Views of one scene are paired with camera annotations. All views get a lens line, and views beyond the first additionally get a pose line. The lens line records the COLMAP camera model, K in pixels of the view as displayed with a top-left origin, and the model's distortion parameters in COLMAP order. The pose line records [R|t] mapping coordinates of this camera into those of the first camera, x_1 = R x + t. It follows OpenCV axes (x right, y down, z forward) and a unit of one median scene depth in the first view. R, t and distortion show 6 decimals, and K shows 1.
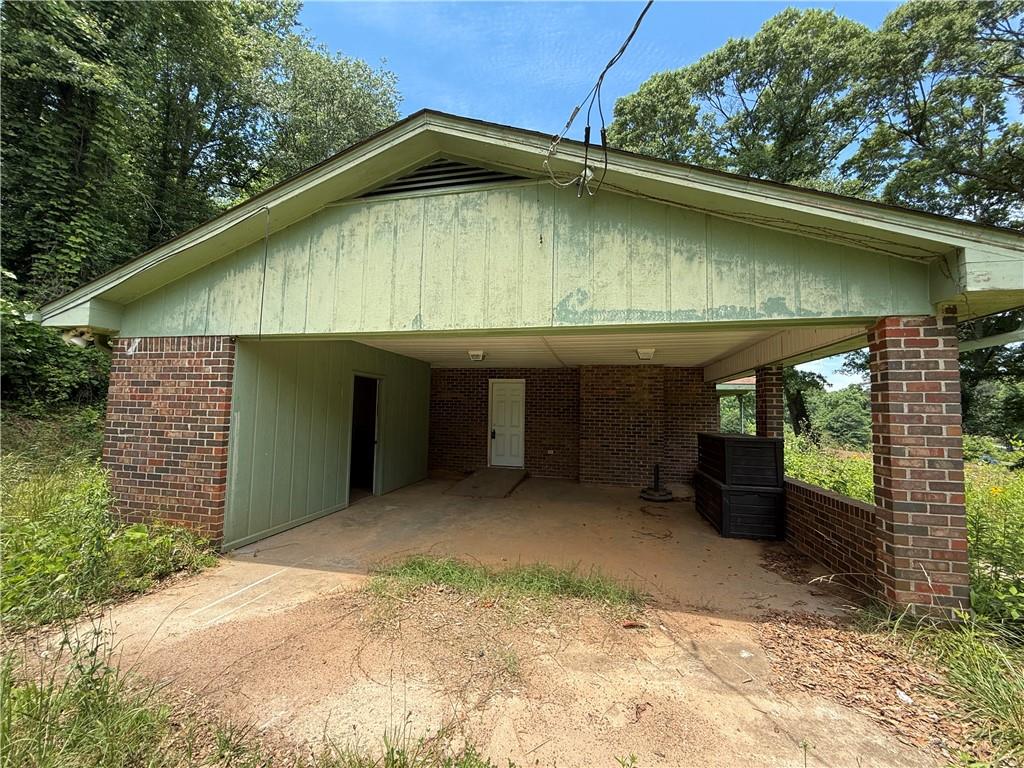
lens RADIAL K [[407.8, 0, 508.2], [0, 407.8, 383.1], [0, 0, 1]] dist [-0.001195, 0.000204]
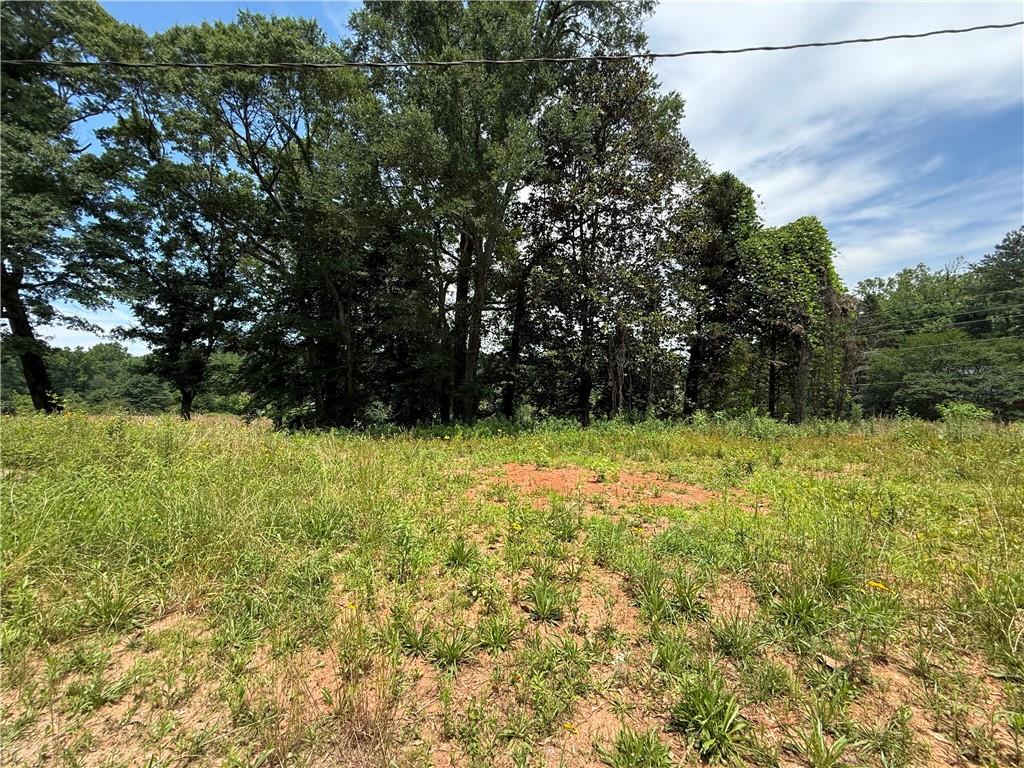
lens RADIAL K [[407.8, 0, 508.8], [0, 407.8, 386.2], [0, 0, 1]] dist [-0.001195, 0.000204]
pose [[0.170500, -0.039109, 0.984581, -0.014895], [-0.052241, 0.997448, 0.048667, -0.014751], [-0.983972, -0.059734, 0.168022, -0.242681]]
